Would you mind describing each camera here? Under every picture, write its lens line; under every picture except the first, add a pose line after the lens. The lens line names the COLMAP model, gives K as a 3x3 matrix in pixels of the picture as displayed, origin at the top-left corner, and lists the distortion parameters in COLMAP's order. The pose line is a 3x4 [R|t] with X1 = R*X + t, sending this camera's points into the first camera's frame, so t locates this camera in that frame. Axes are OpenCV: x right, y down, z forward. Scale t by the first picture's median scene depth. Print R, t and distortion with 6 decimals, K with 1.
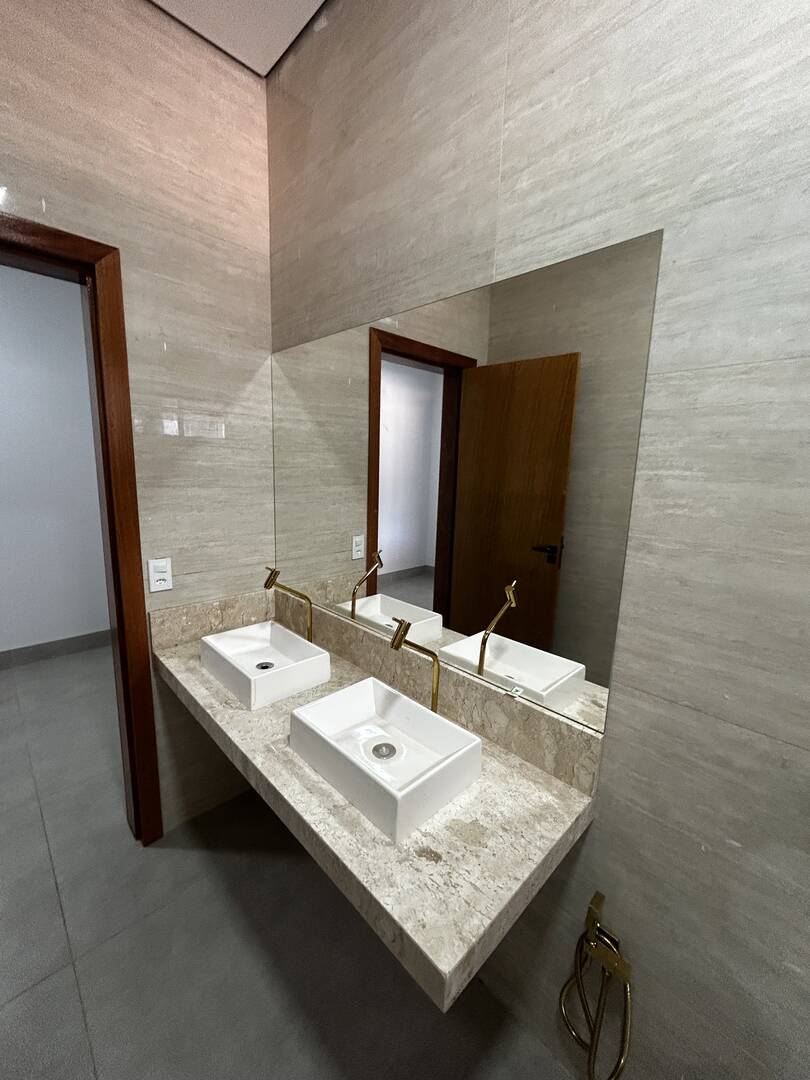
lens RADIAL K [[435.4, 0, 405.8], [0, 435.4, 537.3], [0, 0, 1]] dist [0.000384, 0.000793]
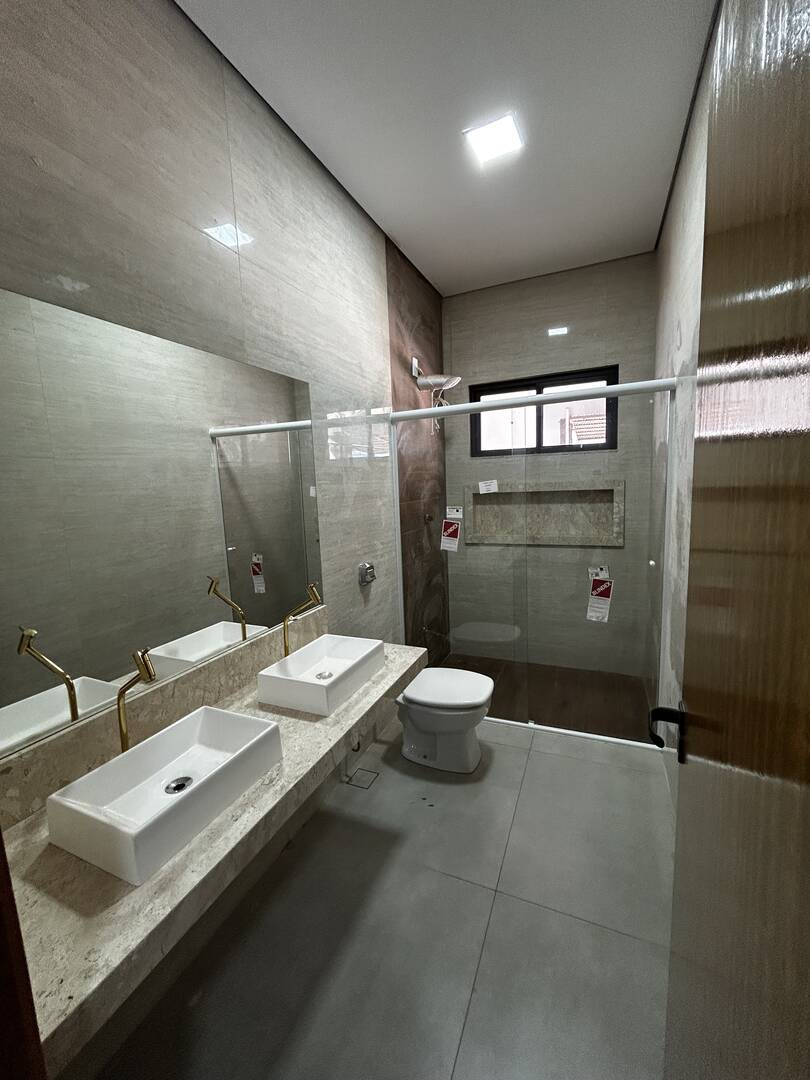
lens RADIAL K [[435.4, 0, 406.3], [0, 435.4, 539.6], [0, 0, 1]] dist [0.000384, 0.000793]
pose [[-0.369487, -0.141762, 0.918359, -1.575946], [0.185950, 0.957025, 0.222545, -0.248501], [-0.910441, 0.252996, -0.327247, 1.220320]]
